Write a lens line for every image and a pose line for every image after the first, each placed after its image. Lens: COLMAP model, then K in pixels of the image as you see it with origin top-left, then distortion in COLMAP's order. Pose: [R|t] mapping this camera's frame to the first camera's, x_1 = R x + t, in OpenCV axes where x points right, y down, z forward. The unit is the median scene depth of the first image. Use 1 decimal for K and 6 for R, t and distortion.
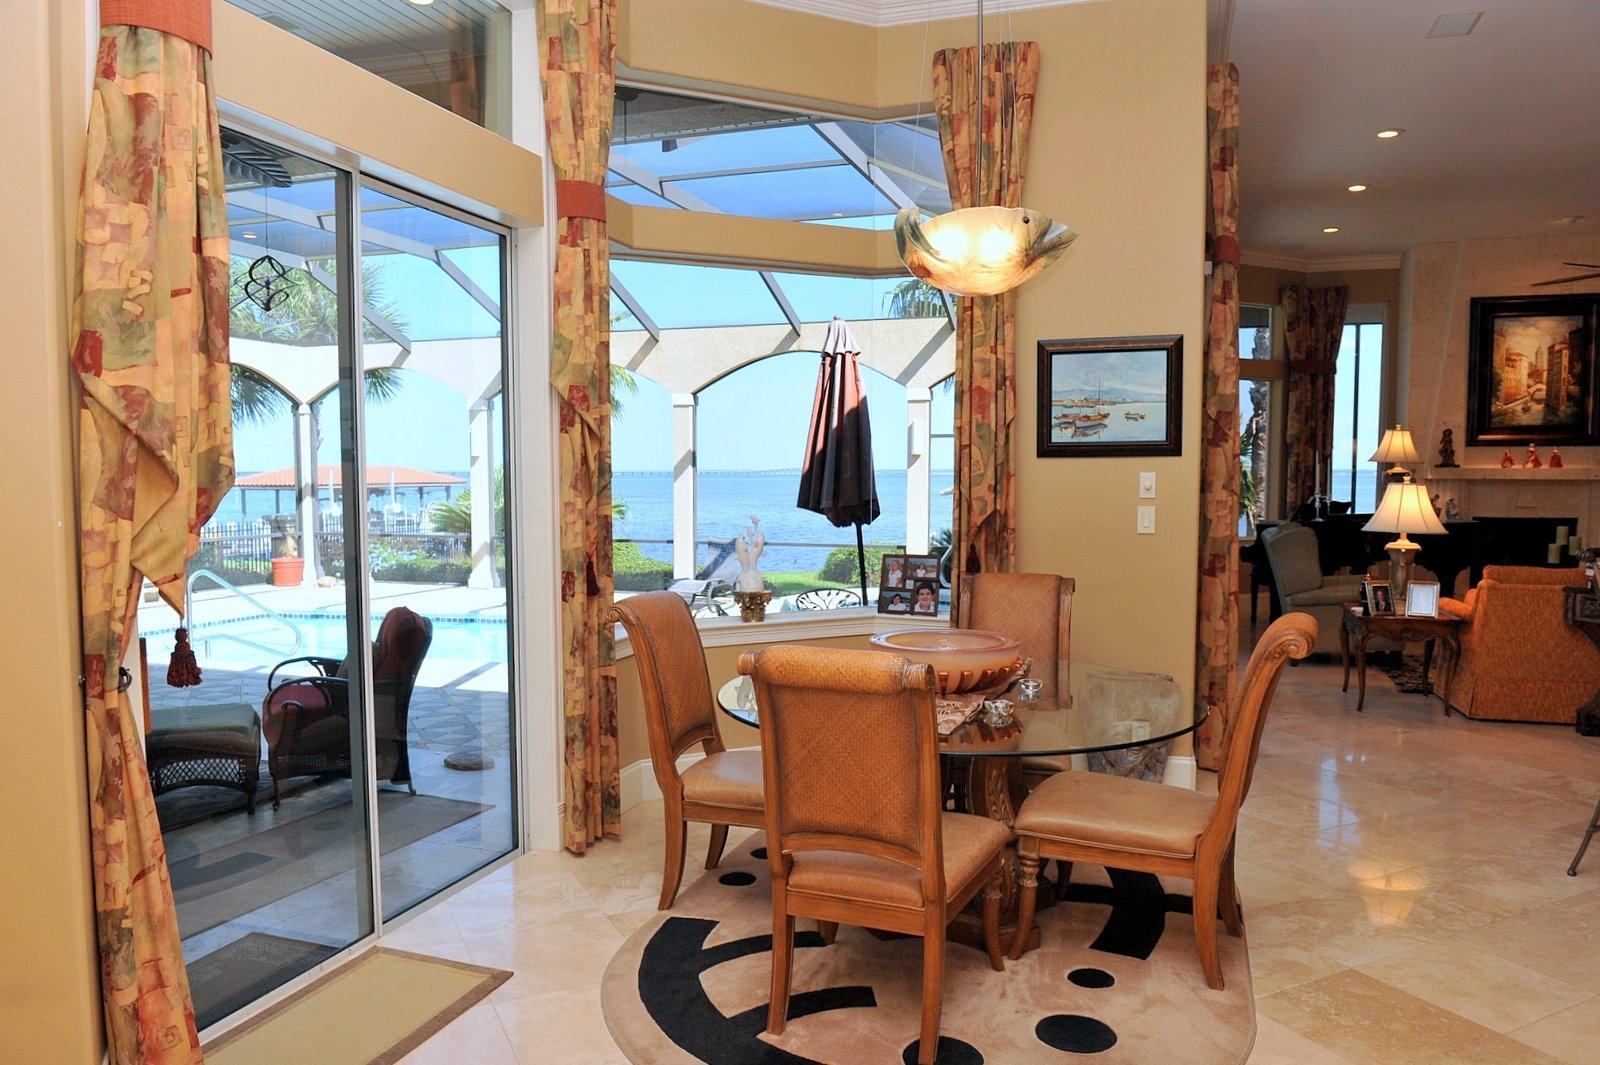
lens RADIAL K [[1082.3, 0, 807.2], [0, 1082.3, 554.9], [0, 0, 1]] dist [-0.045743, -0.006013]
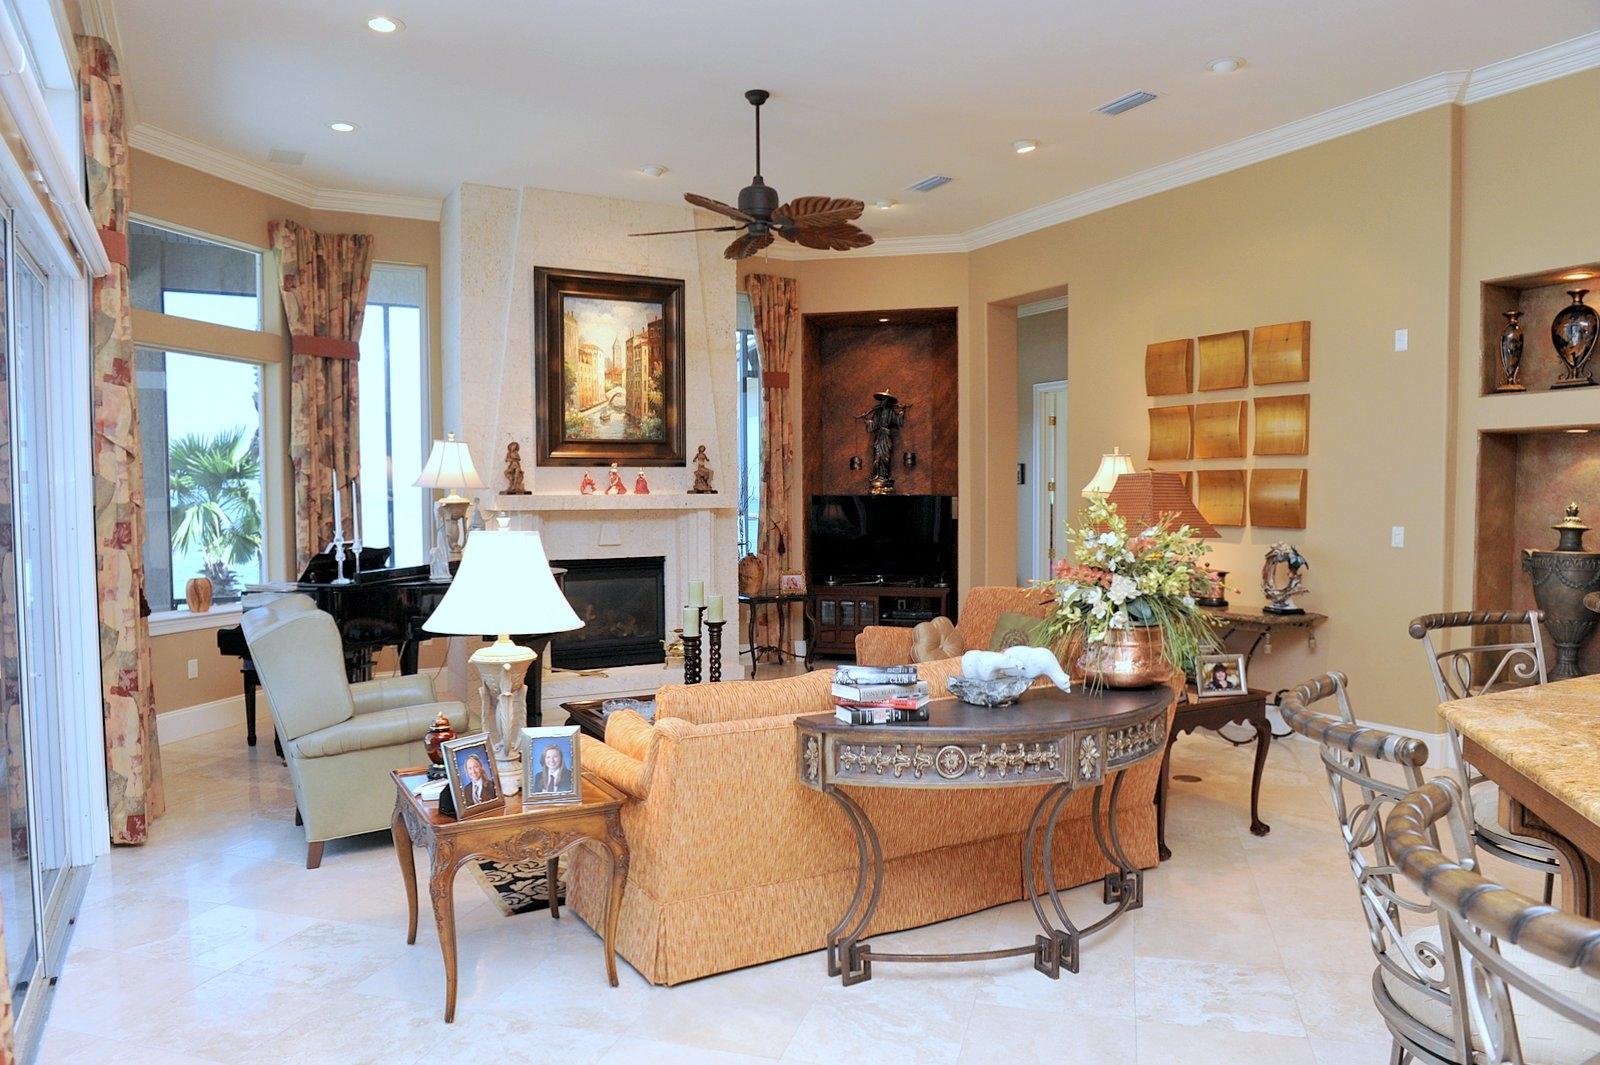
lens RADIAL K [[1082.3, 0, 807.2], [0, 1082.3, 554.9], [0, 0, 1]] dist [-0.045743, -0.006013]
pose [[0.662598, -0.042278, 0.747781, 0.183182], [0.059978, 0.998194, 0.003291, -0.032172], [-0.746569, 0.042670, 0.663938, 0.368642]]
